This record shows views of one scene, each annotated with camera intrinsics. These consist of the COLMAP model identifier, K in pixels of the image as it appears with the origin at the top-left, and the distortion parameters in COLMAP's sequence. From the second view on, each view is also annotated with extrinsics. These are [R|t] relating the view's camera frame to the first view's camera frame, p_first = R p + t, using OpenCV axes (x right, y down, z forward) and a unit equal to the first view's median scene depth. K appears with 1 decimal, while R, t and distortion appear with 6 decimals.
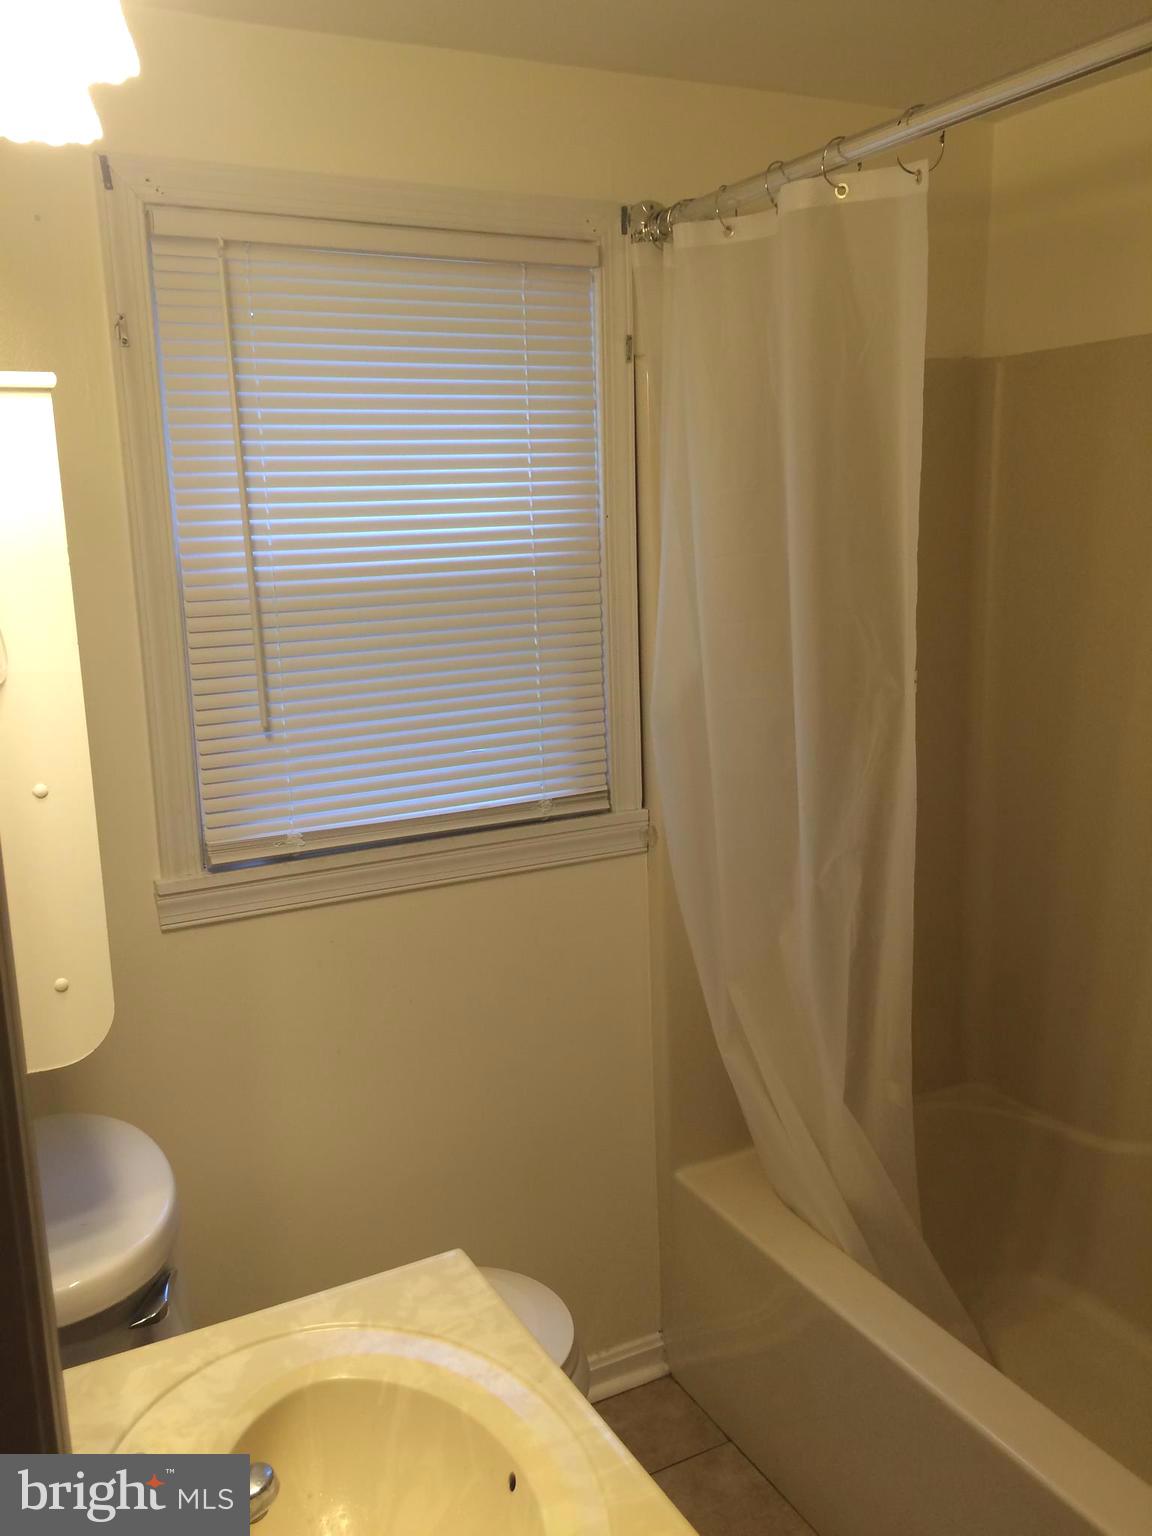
lens RADIAL K [[1317.5, 0, 576.0], [0, 1317.5, 768.0], [0, 0, 1]] dist [0.068800, -0.122261]
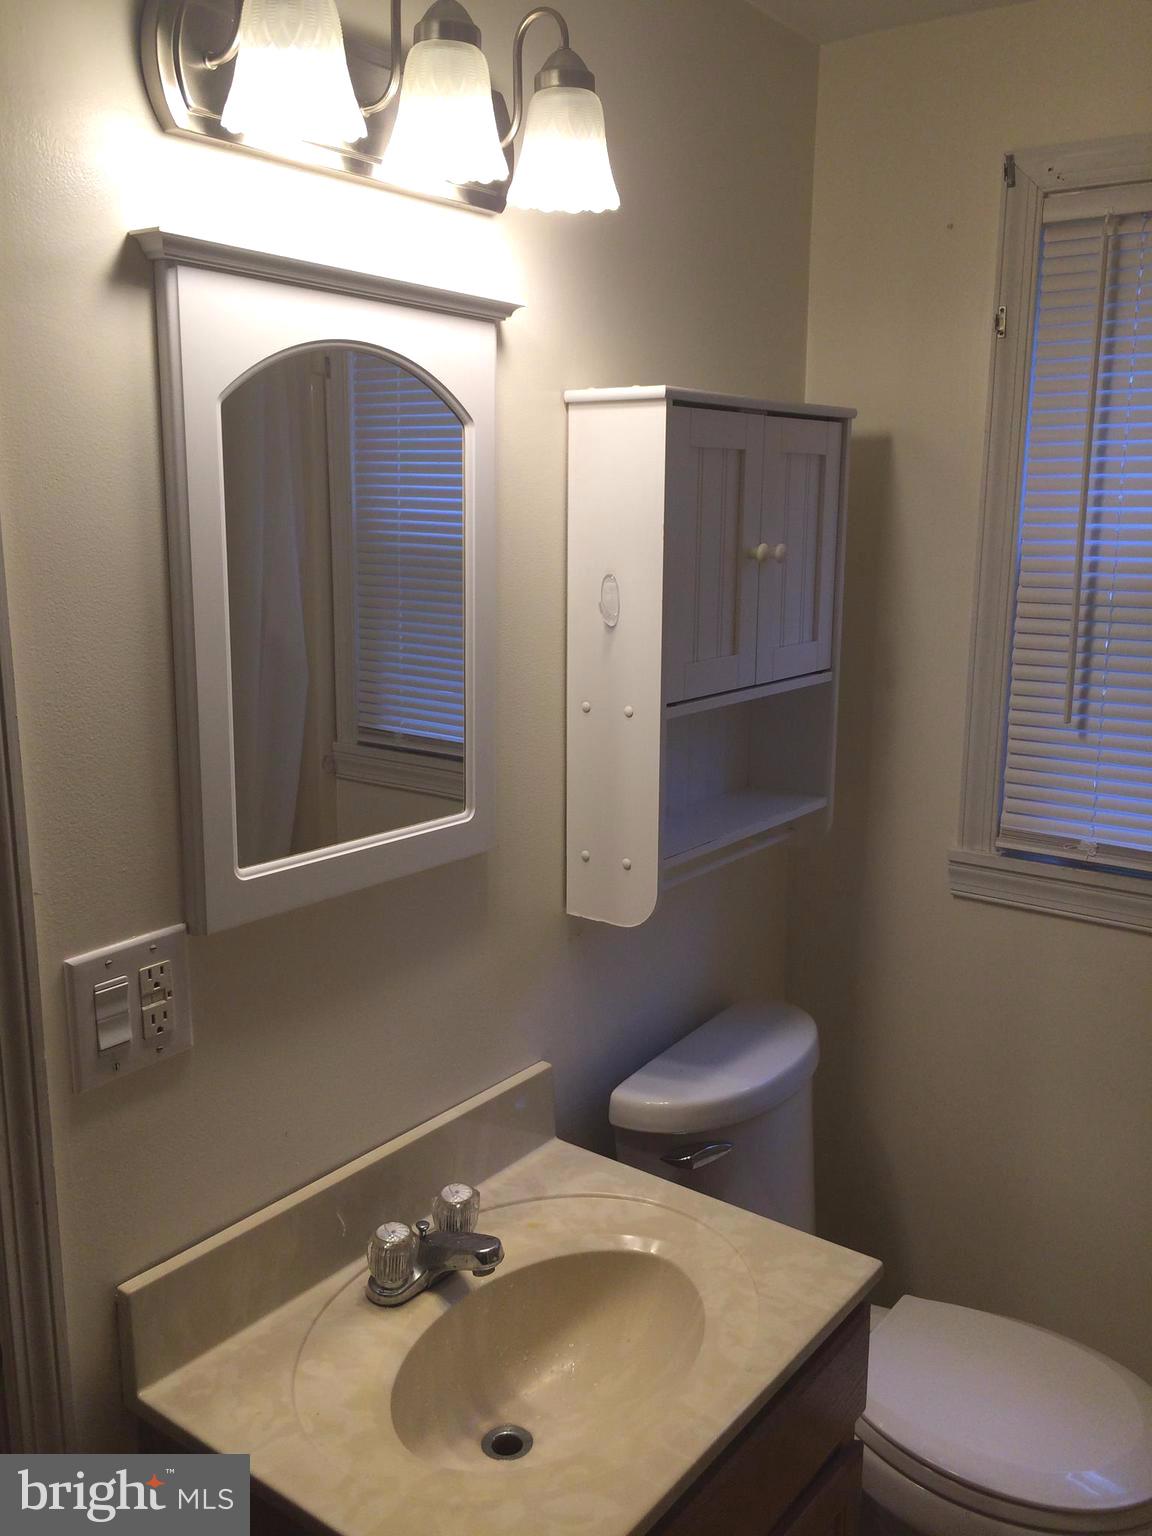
lens RADIAL K [[1275.6, 0, 576.0], [0, 1275.6, 768.0], [0, 0, 1]] dist [0.088924, -0.105349]
pose [[0.427504, 0.211619, -0.878896, 0.446612], [-0.194551, 0.970971, 0.139157, -0.060699], [0.882831, 0.111500, 0.456265, 0.255583]]
